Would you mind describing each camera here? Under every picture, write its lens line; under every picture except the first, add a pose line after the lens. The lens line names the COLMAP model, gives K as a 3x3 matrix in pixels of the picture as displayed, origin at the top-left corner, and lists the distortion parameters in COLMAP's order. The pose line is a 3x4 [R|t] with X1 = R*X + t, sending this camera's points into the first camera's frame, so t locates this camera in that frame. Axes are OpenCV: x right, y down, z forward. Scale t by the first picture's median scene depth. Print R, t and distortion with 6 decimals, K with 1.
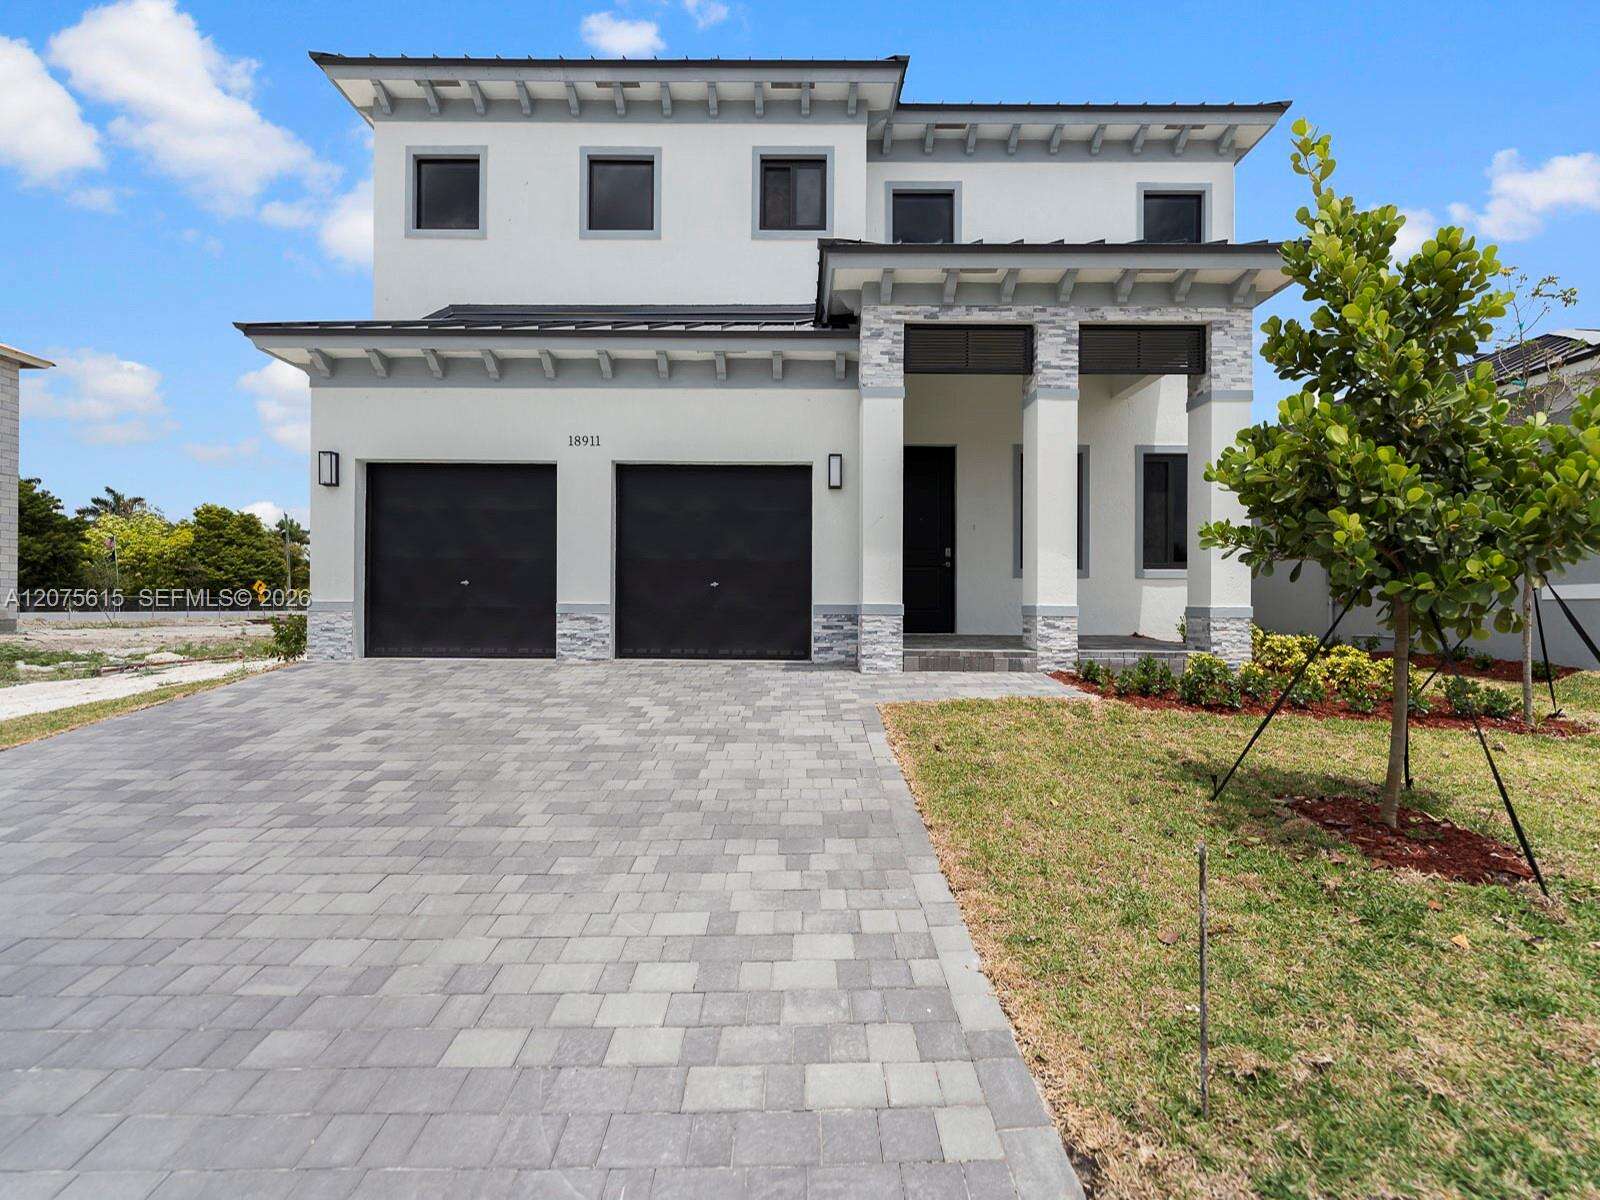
lens RADIAL K [[650.8, 0, 800.5], [0, 650.8, 606.9], [0, 0, 1]] dist [-0.003941, -0.000068]
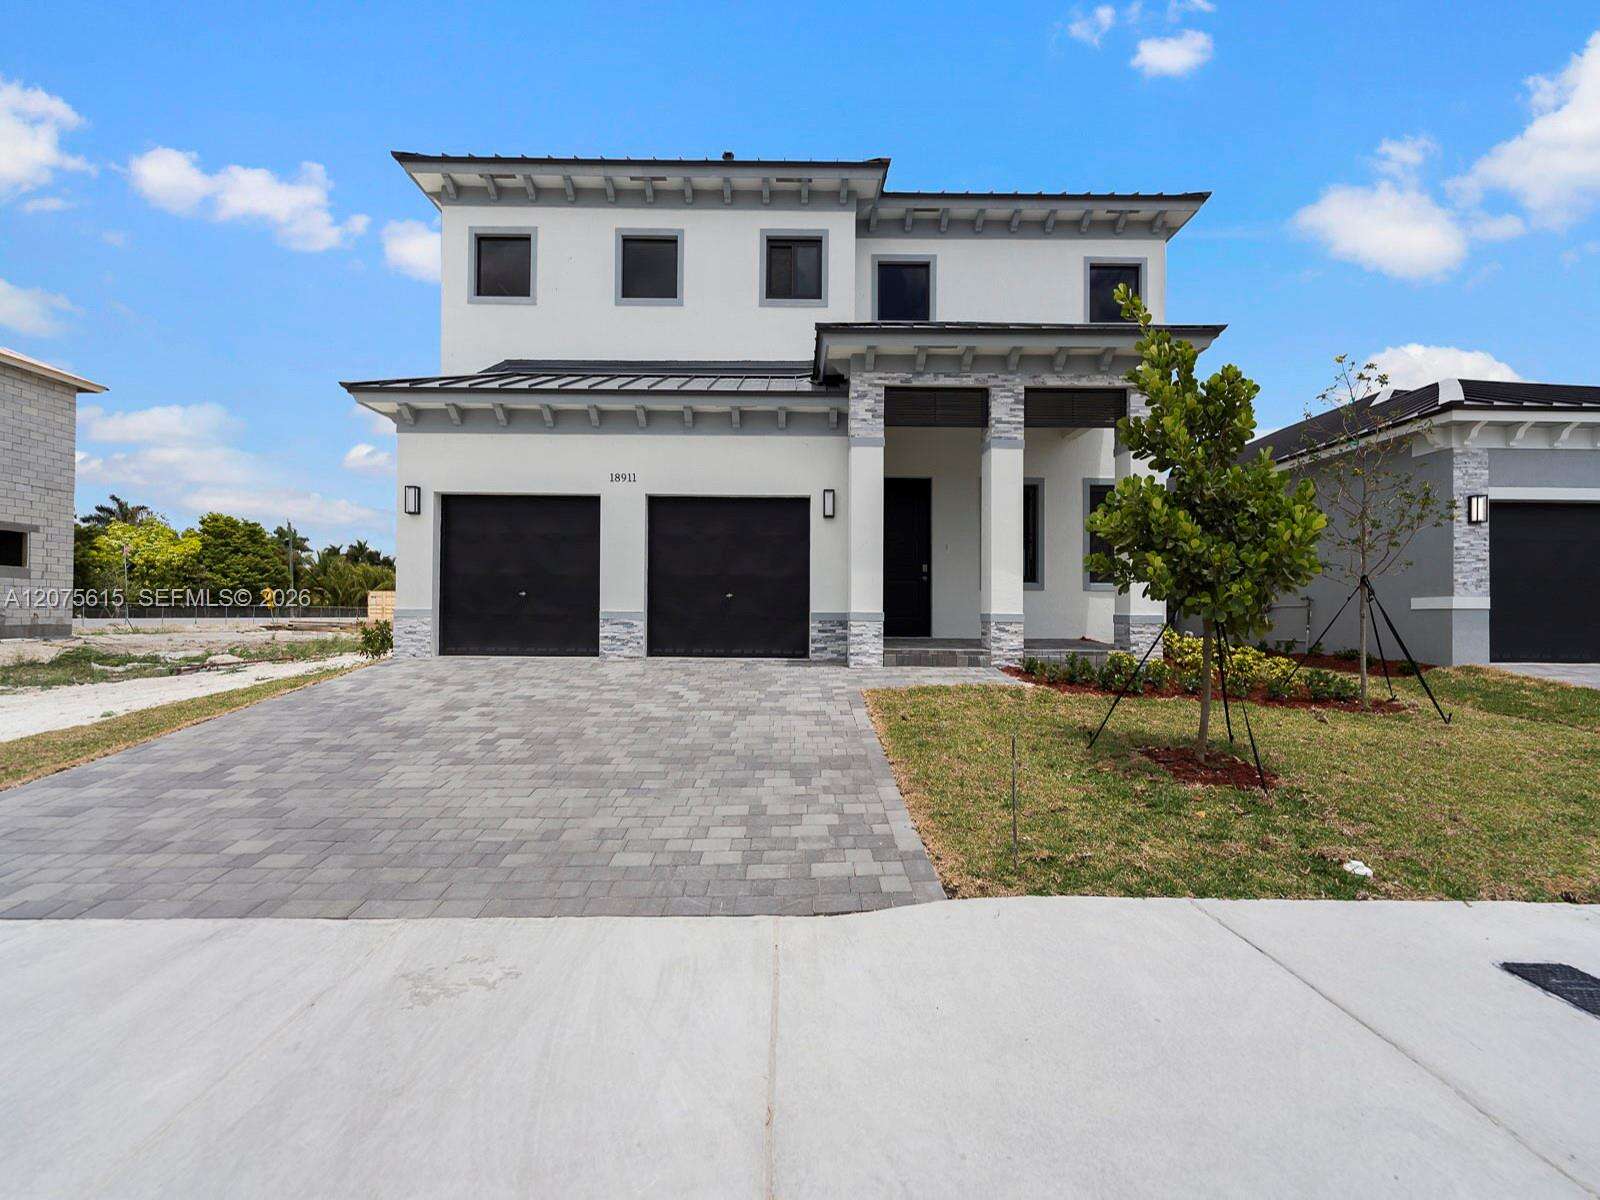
lens RADIAL K [[650.8, 0, 802.0], [0, 650.8, 601.0], [0, 0, 1]] dist [-0.003941, -0.000068]
pose [[0.999945, 0.001726, 0.010358, -0.009655], [-0.001510, 0.999782, -0.020836, 0.000609], [-0.010392, 0.020819, 0.999729, -0.217598]]
